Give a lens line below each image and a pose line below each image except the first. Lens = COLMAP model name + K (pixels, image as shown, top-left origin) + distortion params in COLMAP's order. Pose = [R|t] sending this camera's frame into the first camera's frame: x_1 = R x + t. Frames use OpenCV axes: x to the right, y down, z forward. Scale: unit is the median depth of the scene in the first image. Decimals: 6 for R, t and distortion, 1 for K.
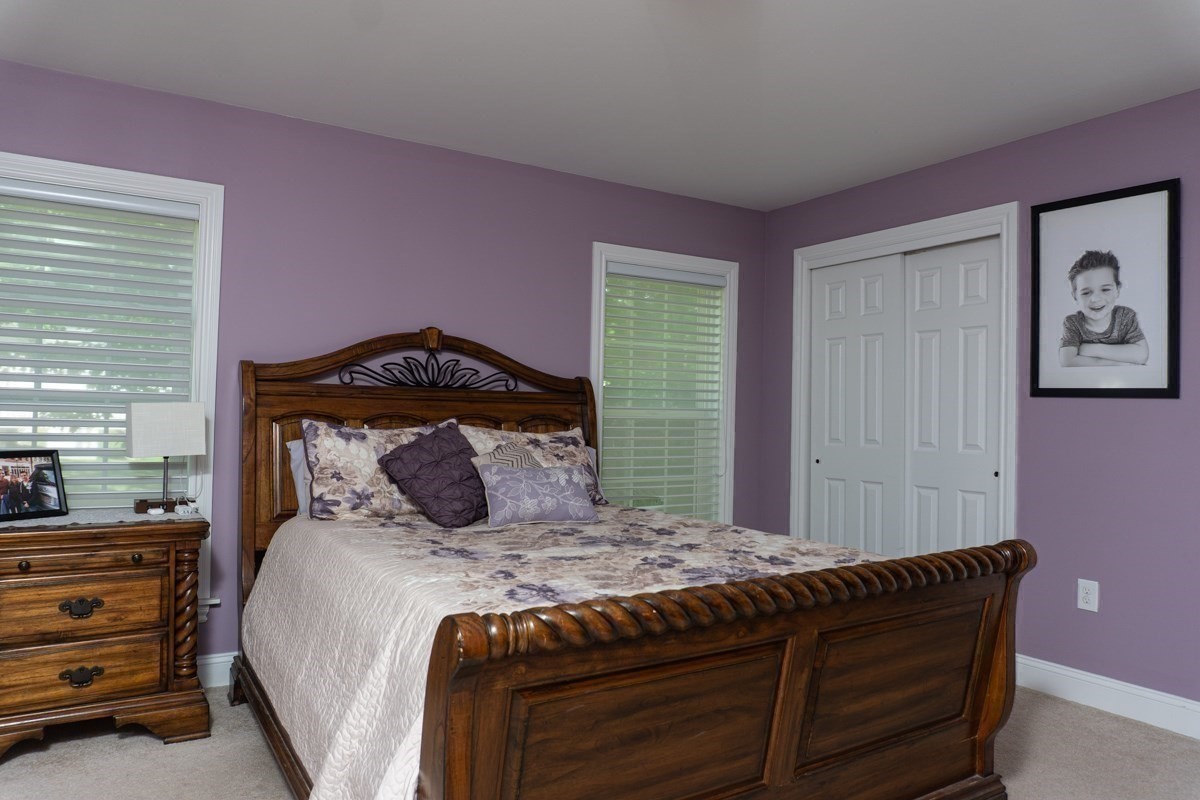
lens RADIAL K [[791.3, 0, 600.0], [0, 791.3, 400.0], [0, 0, 1]] dist [-0.025388, -0.001134]
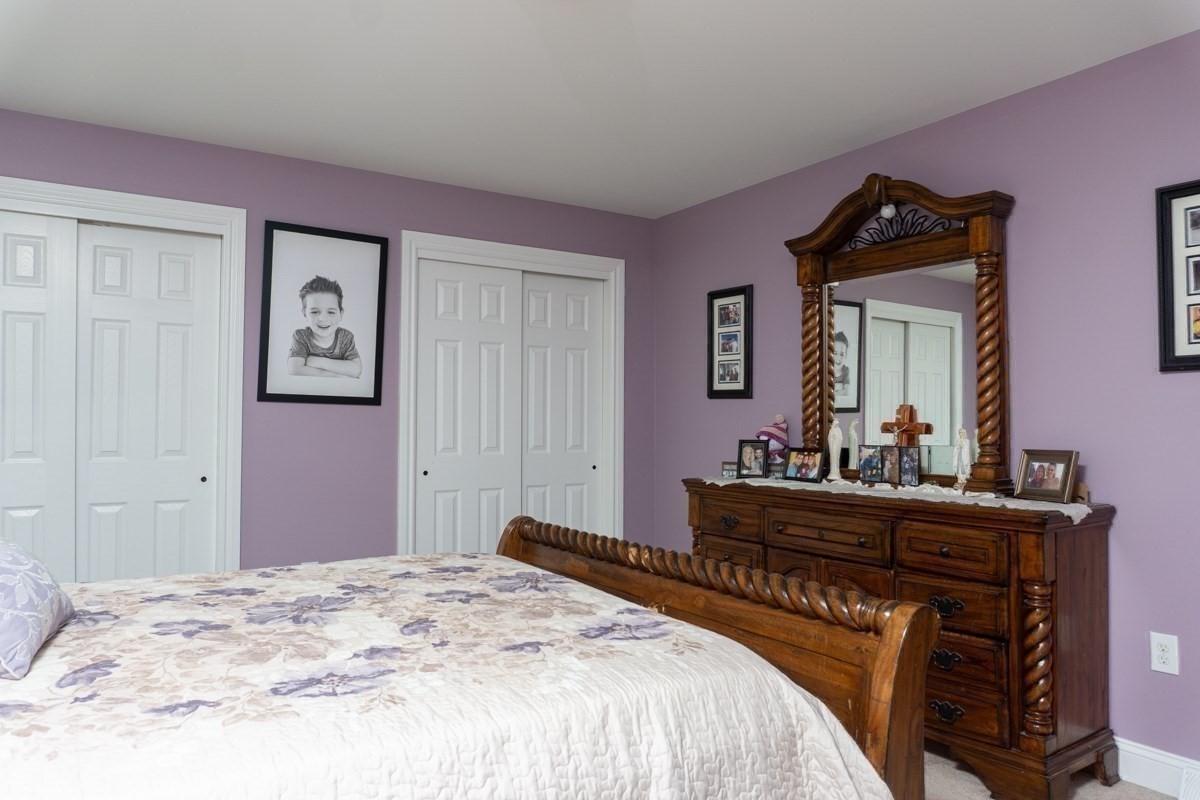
lens RADIAL K [[792.4, 0, 600.0], [0, 792.4, 400.0], [0, 0, 1]] dist [-0.019401, -0.001629]
pose [[-0.006403, 0.011483, 0.999914, -0.538659], [-0.020746, 0.999717, -0.011613, -0.003141], [-0.999764, -0.020819, -0.006163, 0.587375]]
